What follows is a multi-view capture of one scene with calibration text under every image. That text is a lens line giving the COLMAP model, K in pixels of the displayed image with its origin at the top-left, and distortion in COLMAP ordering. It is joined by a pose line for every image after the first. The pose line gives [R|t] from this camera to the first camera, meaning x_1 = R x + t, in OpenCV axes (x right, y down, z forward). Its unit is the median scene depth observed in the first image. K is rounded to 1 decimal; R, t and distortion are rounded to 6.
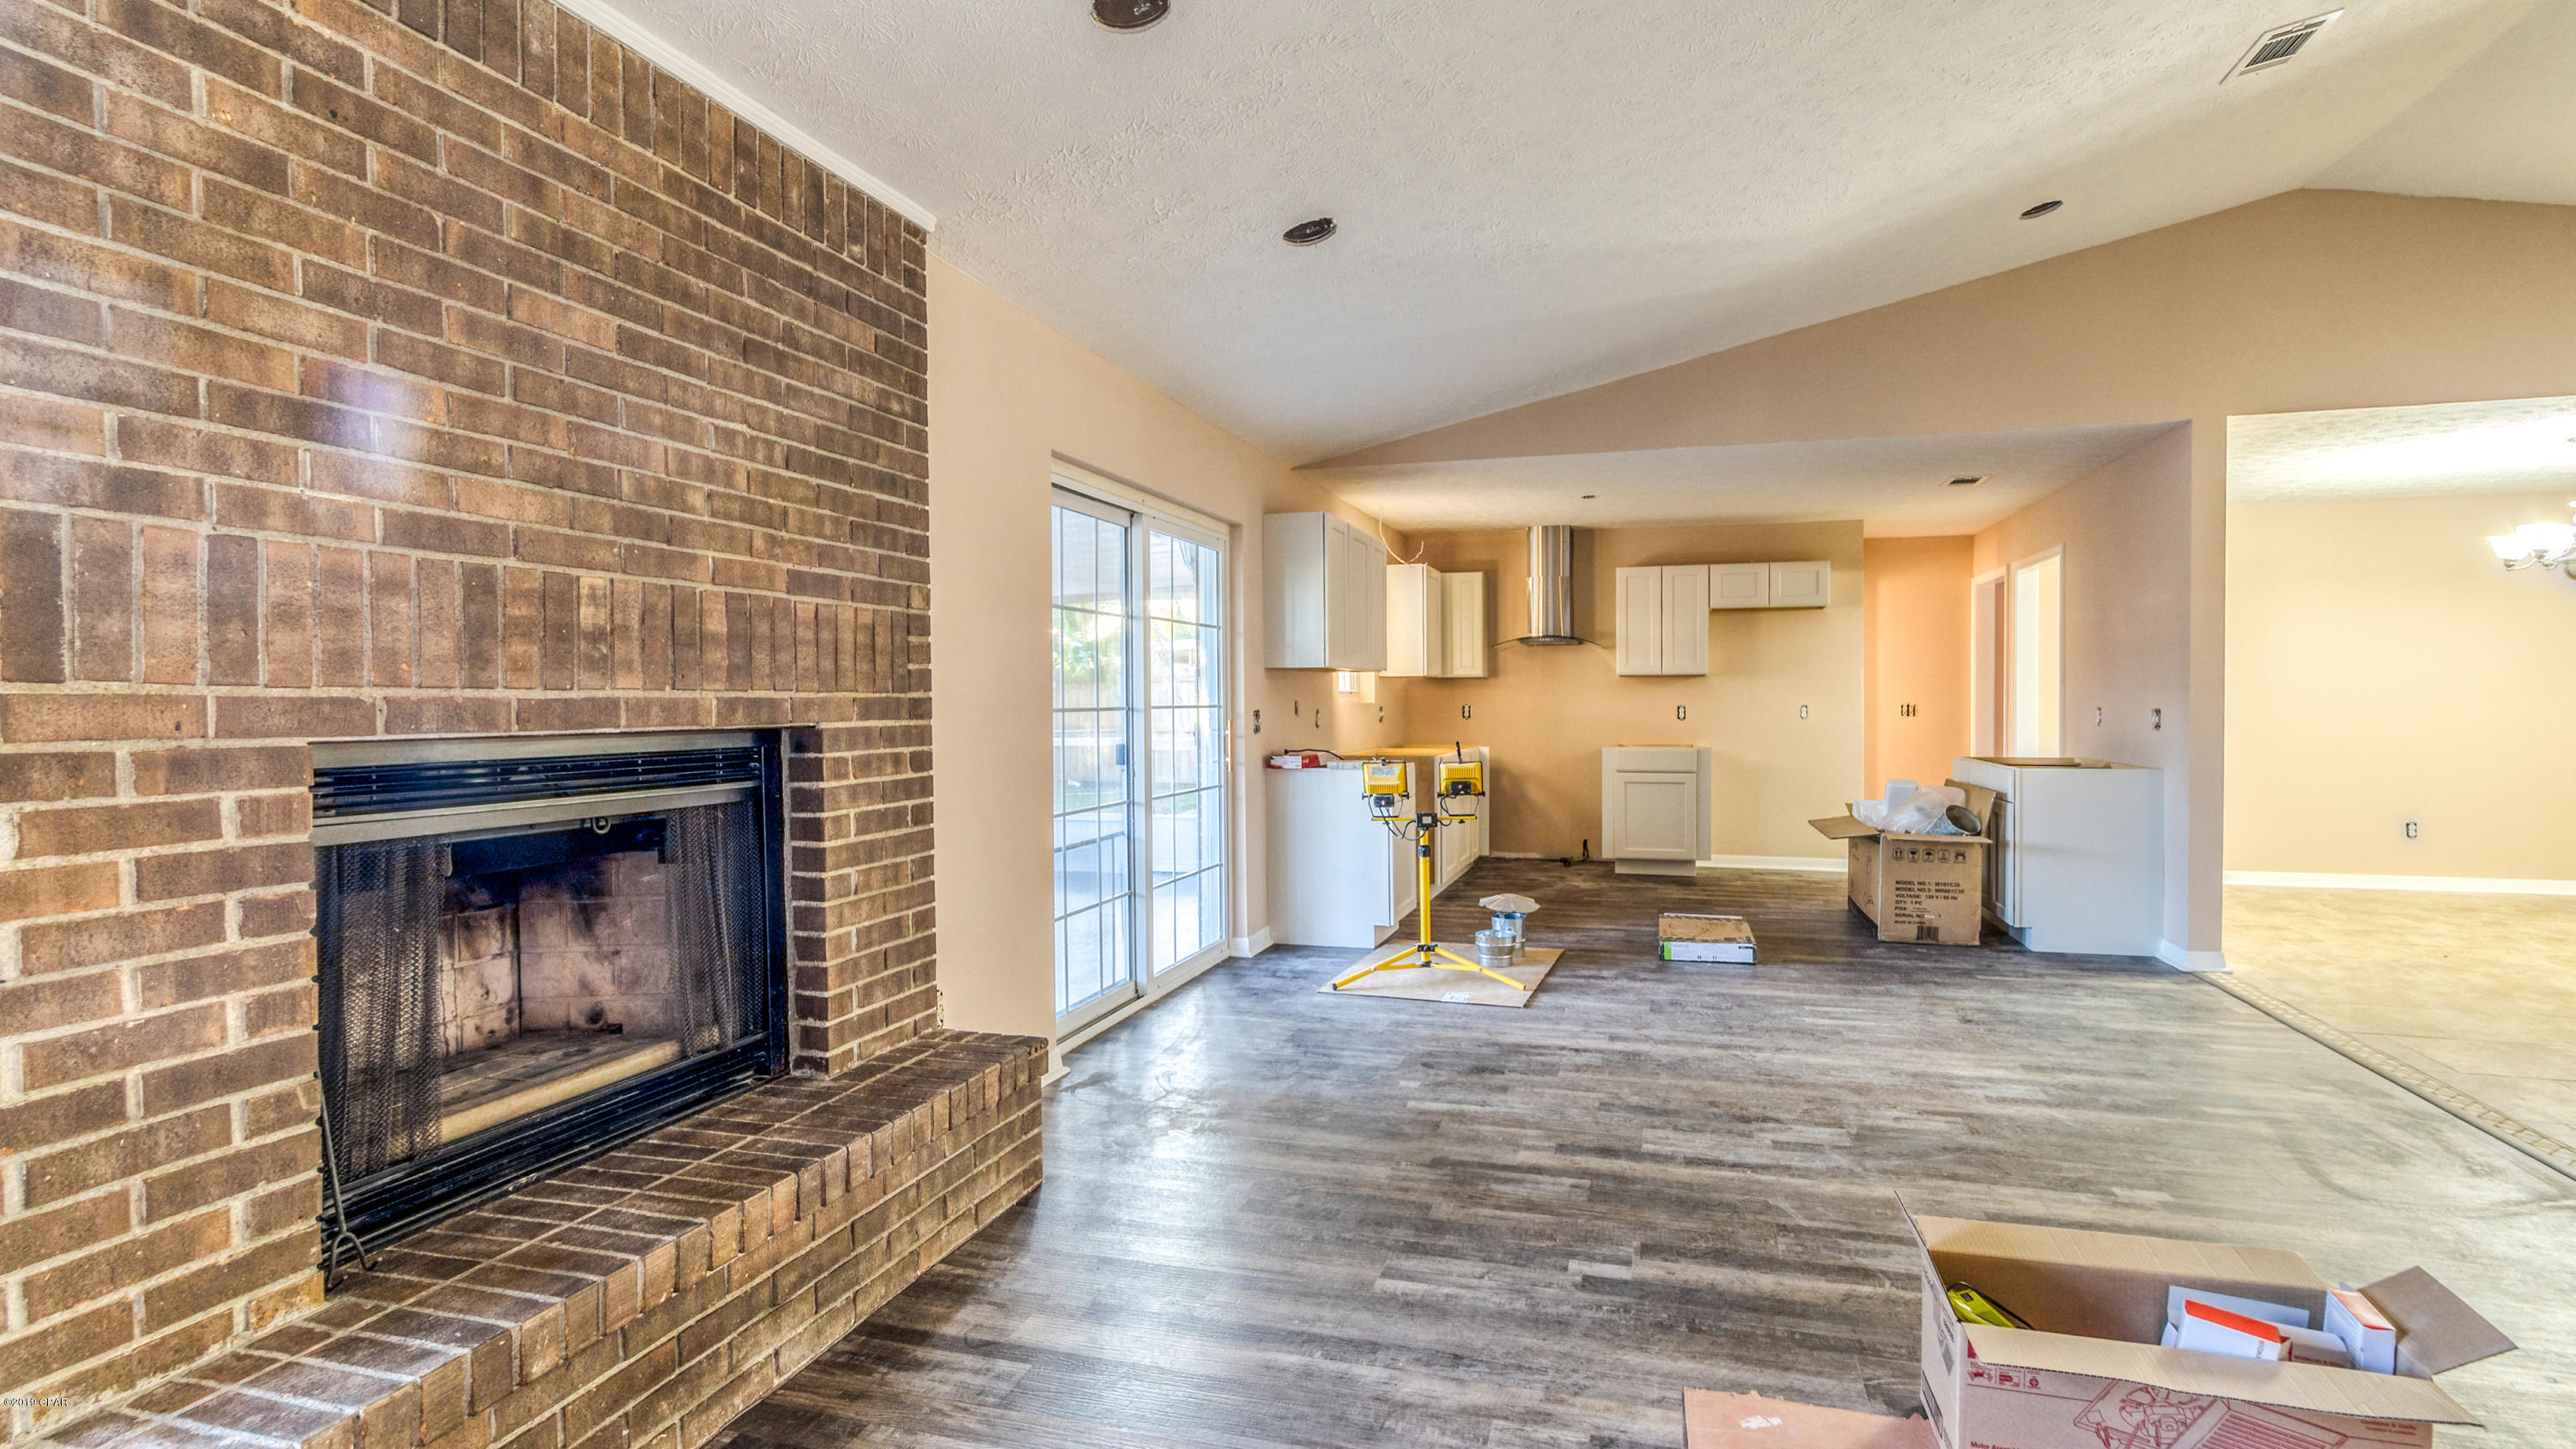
lens RADIAL K [[1181.3, 0, 1299.3], [0, 1181.3, 713.6], [0, 0, 1]] dist [0.000176, 0.000059]
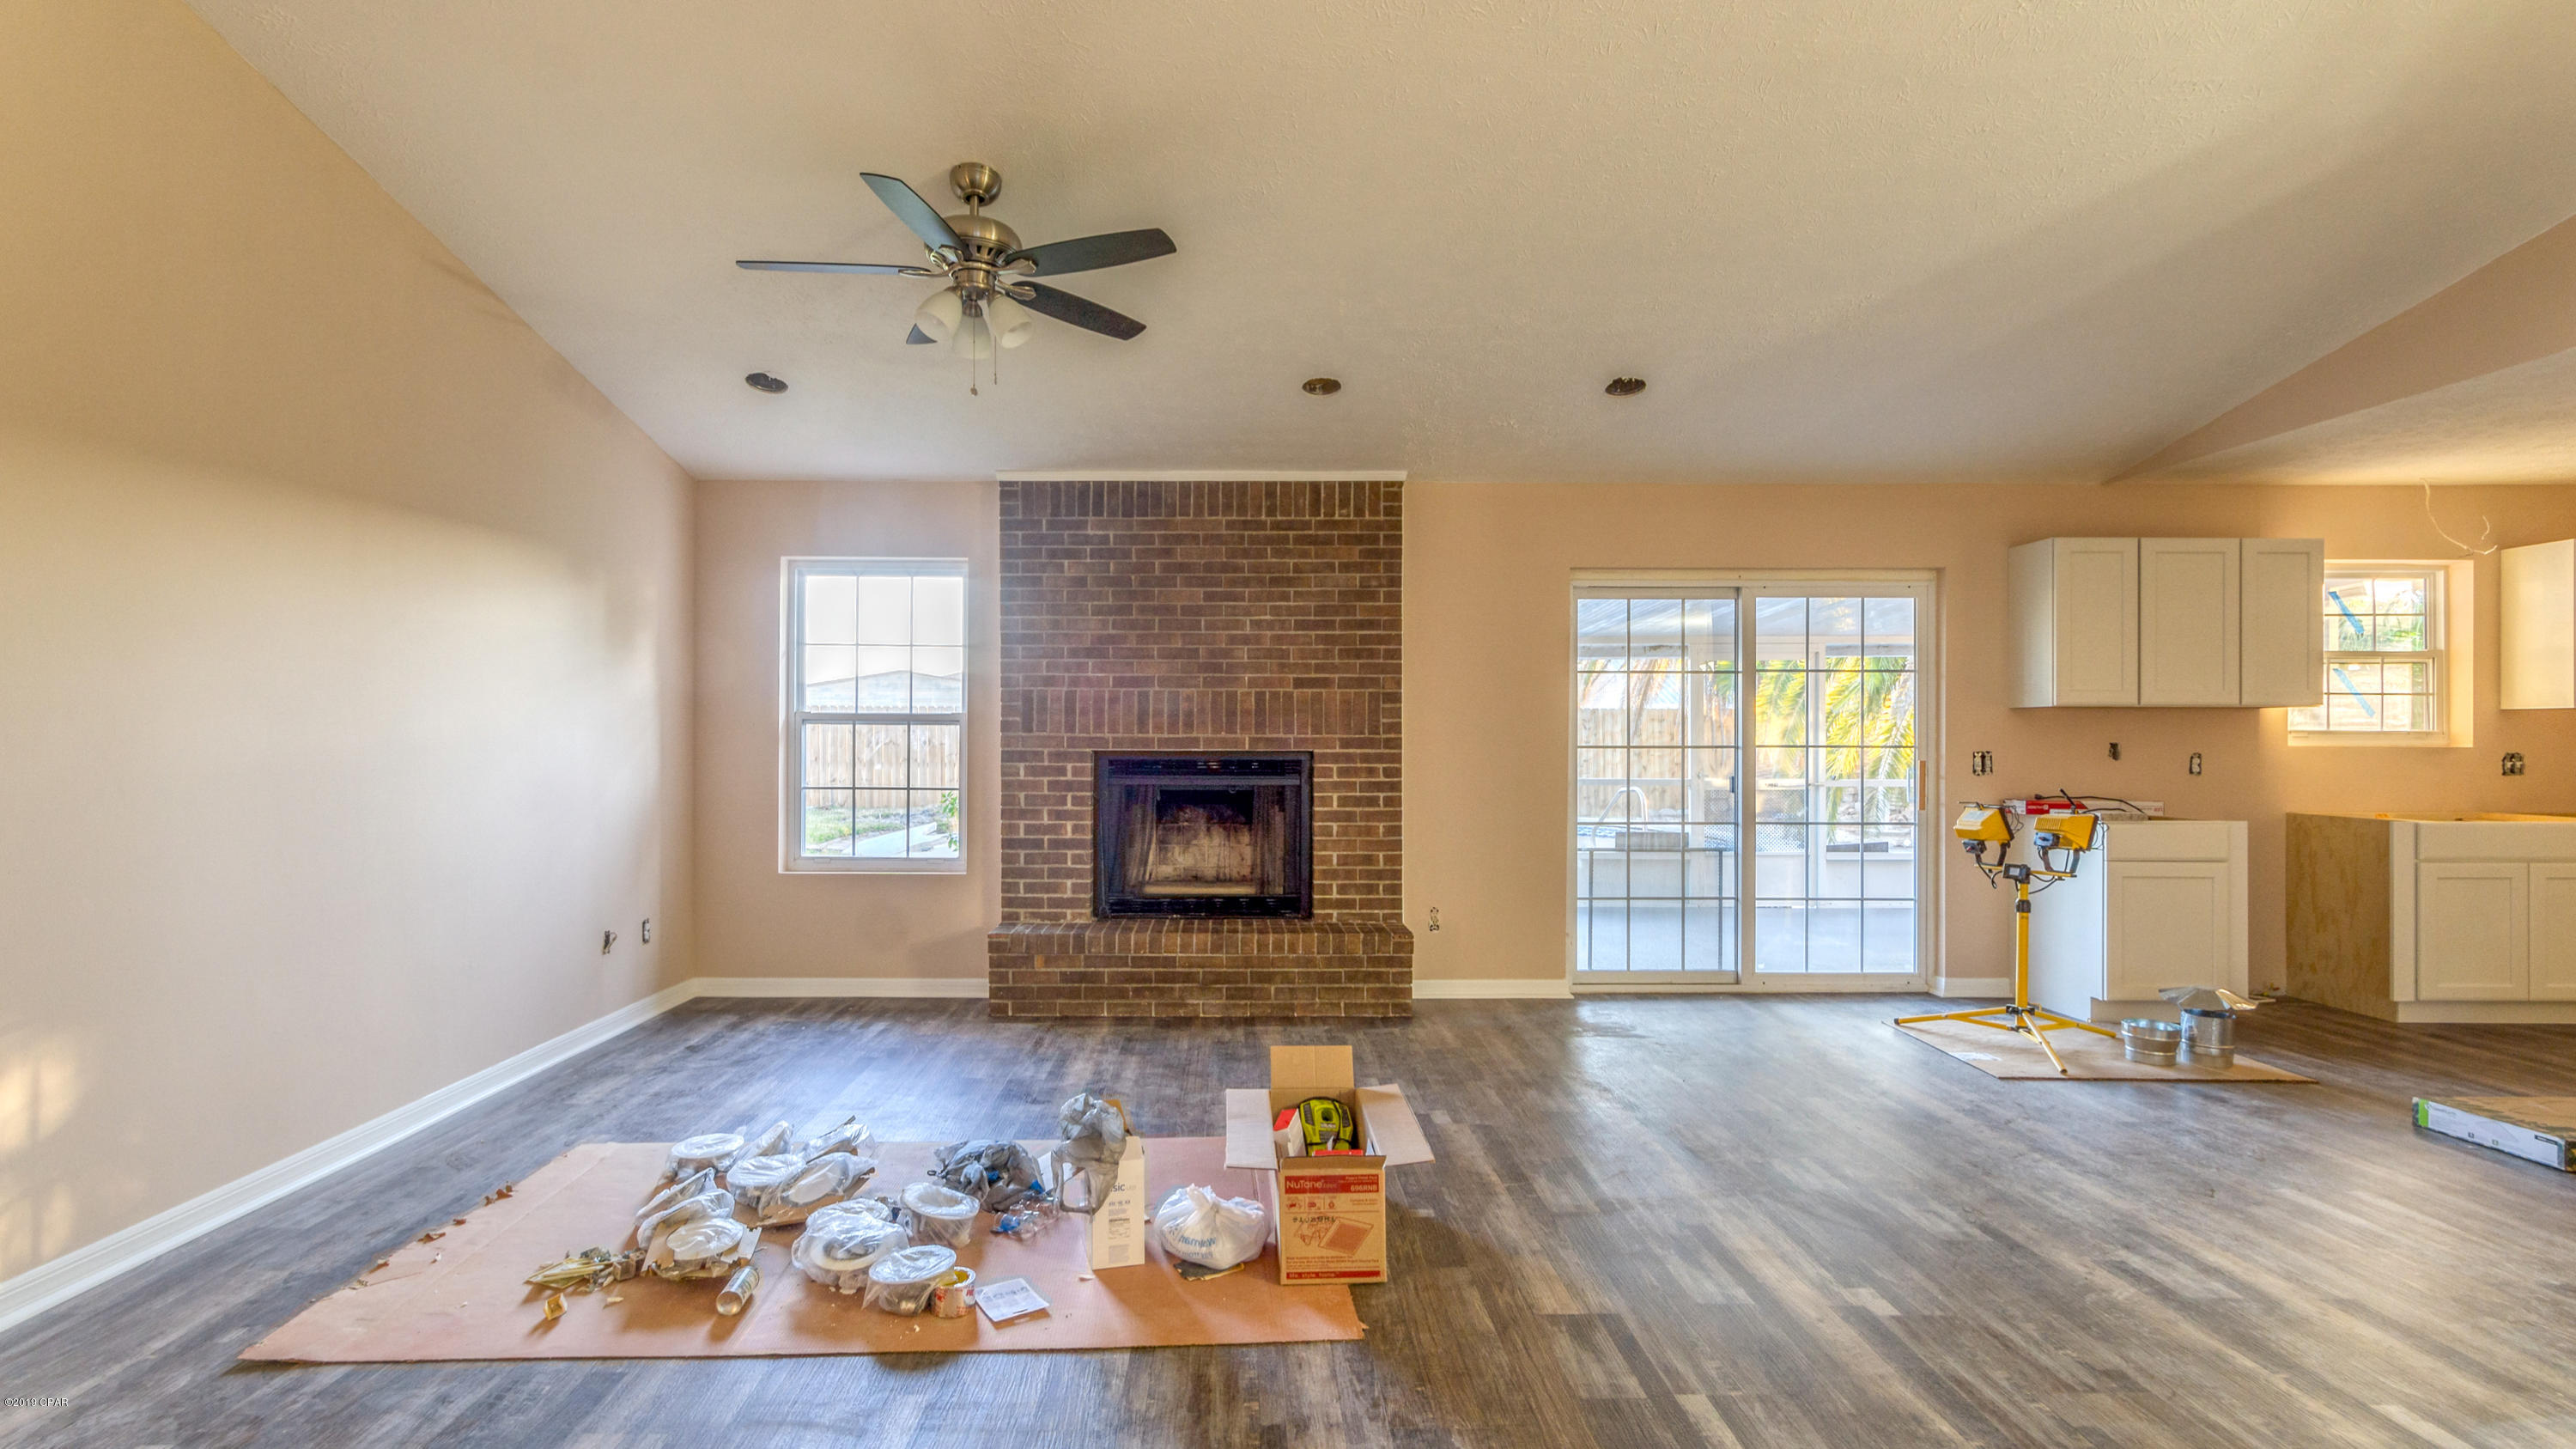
lens RADIAL K [[1156.8, 0, 1272.7], [0, 1156.8, 731.4], [0, 0, 1]] dist [-0.005293, -0.000627]
pose [[0.294543, -0.002039, -0.955636, 1.323430], [-0.015715, 0.999852, -0.006977, -0.007624], [0.955509, 0.017073, 0.294468, 0.295236]]
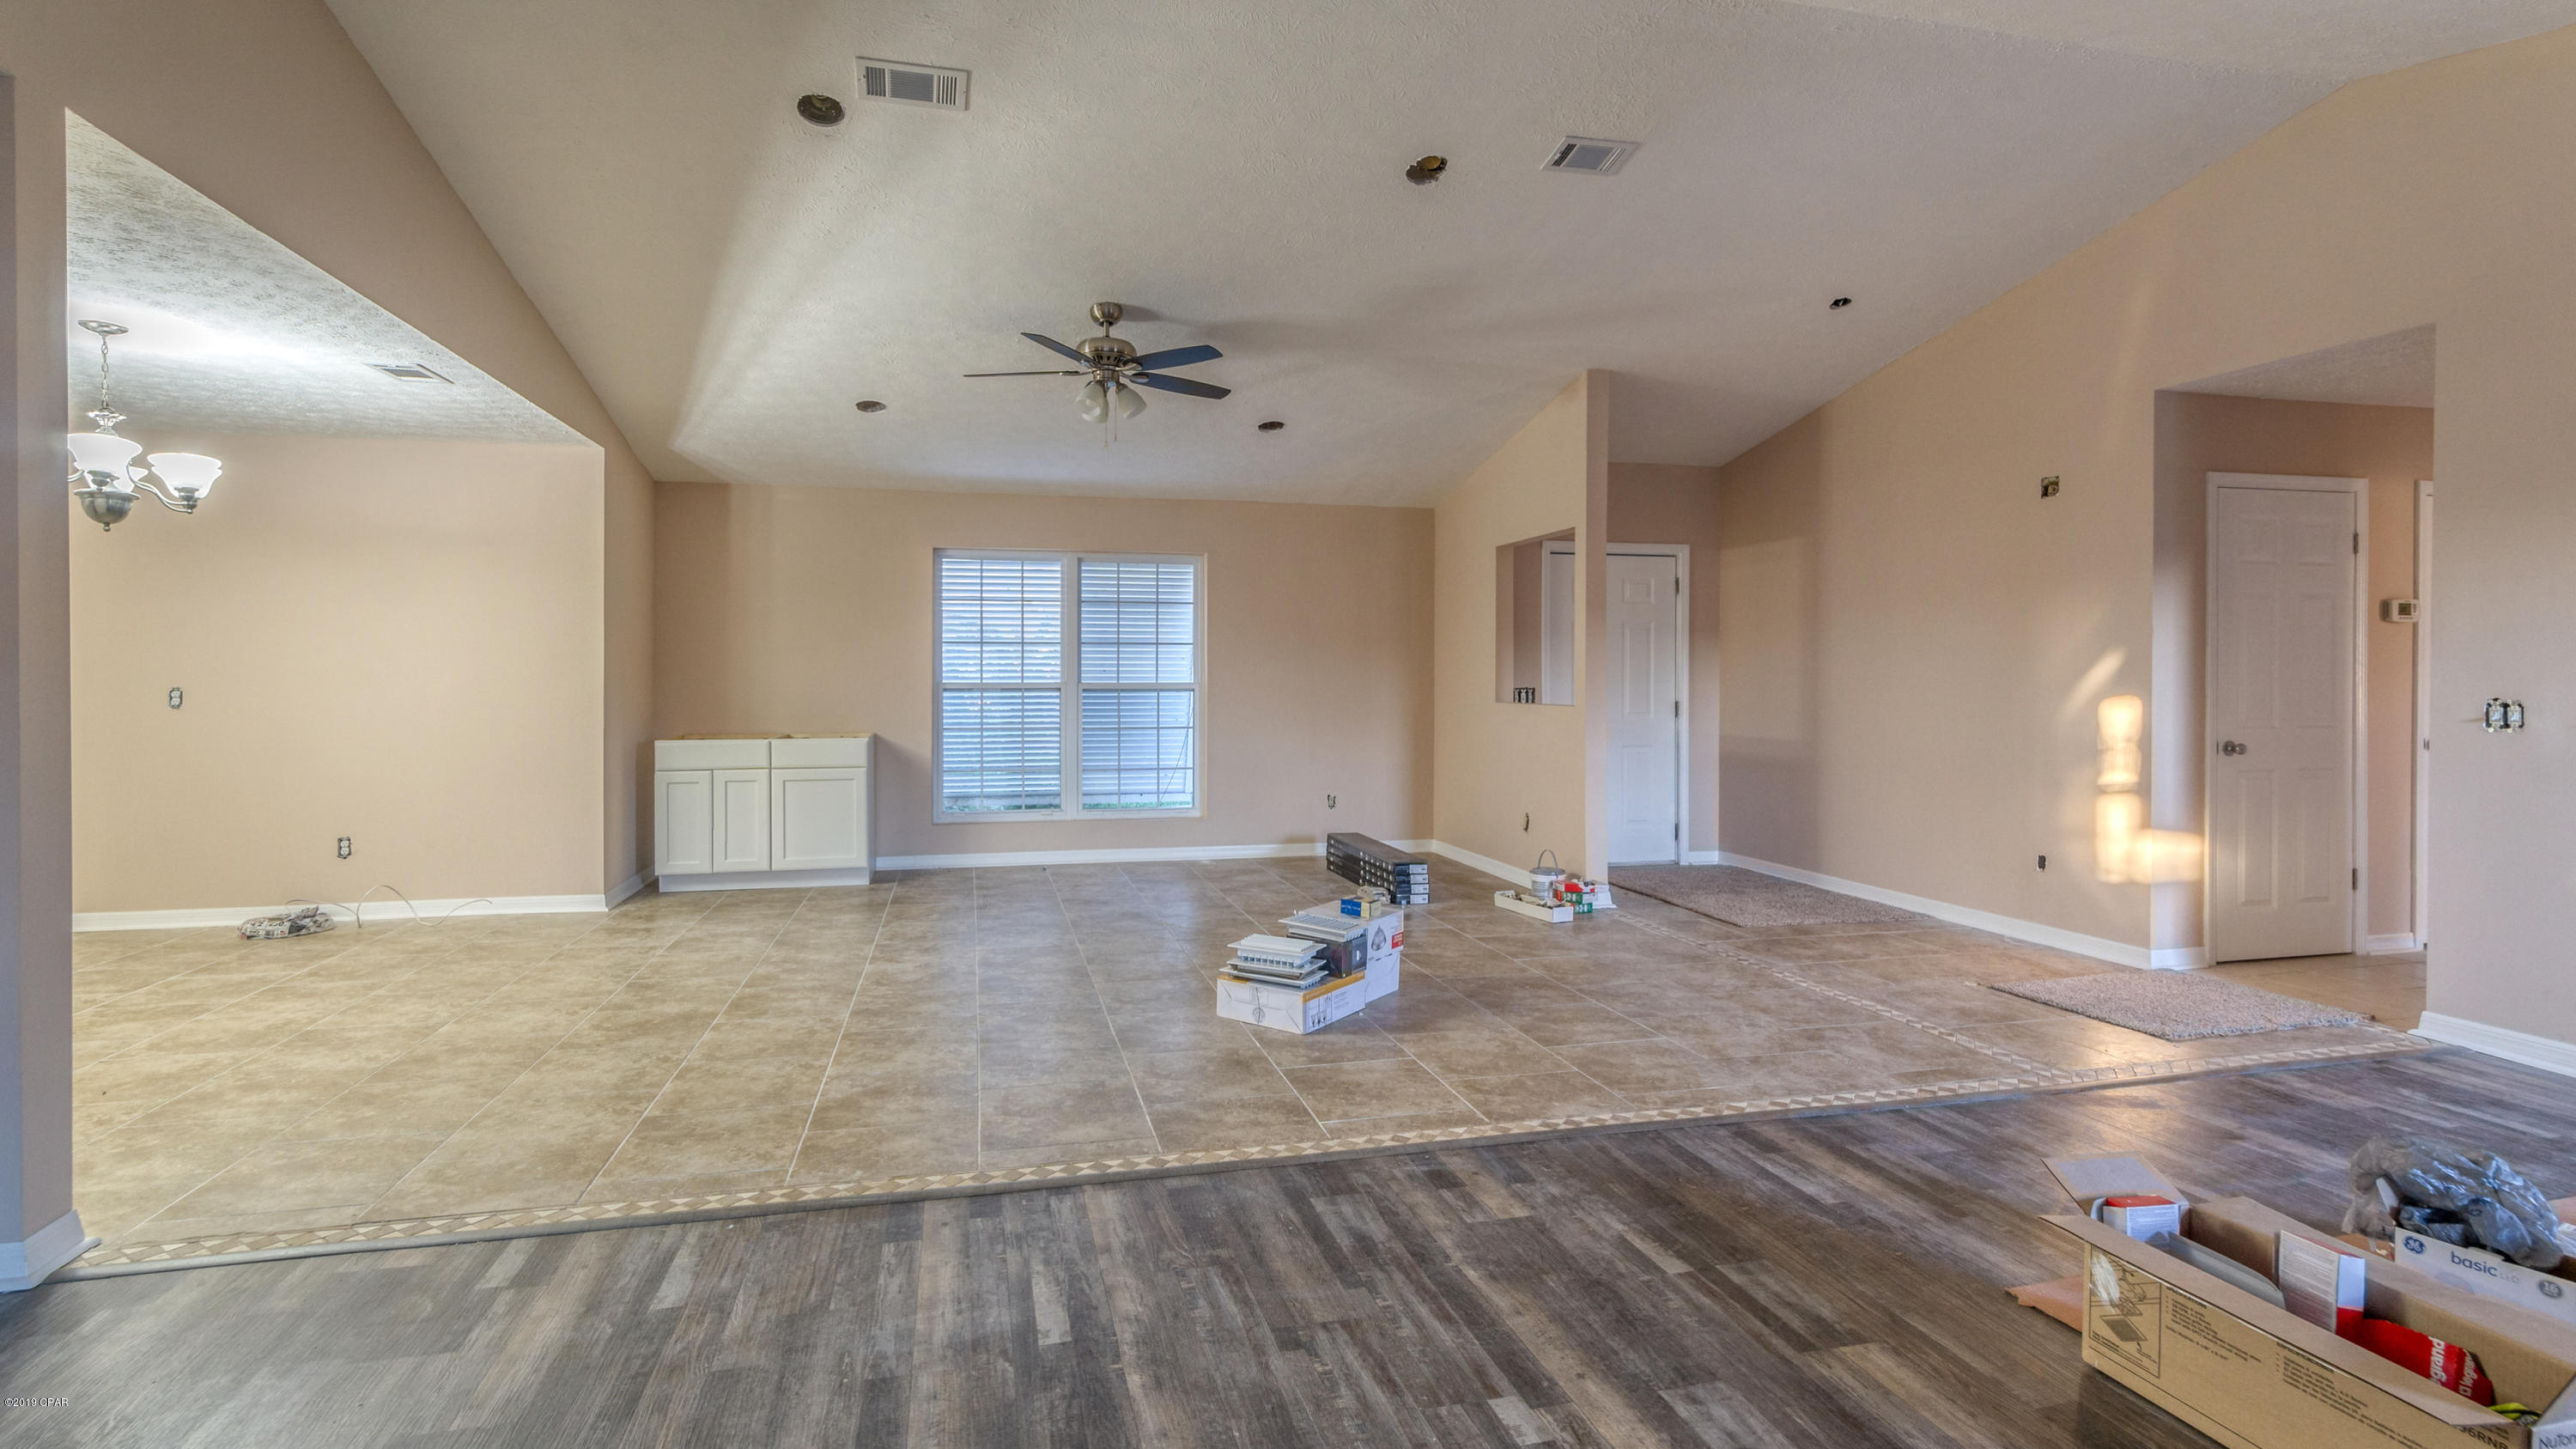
lens RADIAL K [[1156.8, 0, 1272.7], [0, 1156.8, 731.4], [0, 0, 1]] dist [-0.005293, -0.000627]
pose [[-0.506672, -0.036661, 0.861359, 0.220655], [0.011037, 0.998738, 0.049001, -0.016041], [-0.862068, 0.034334, -0.505627, 1.358302]]
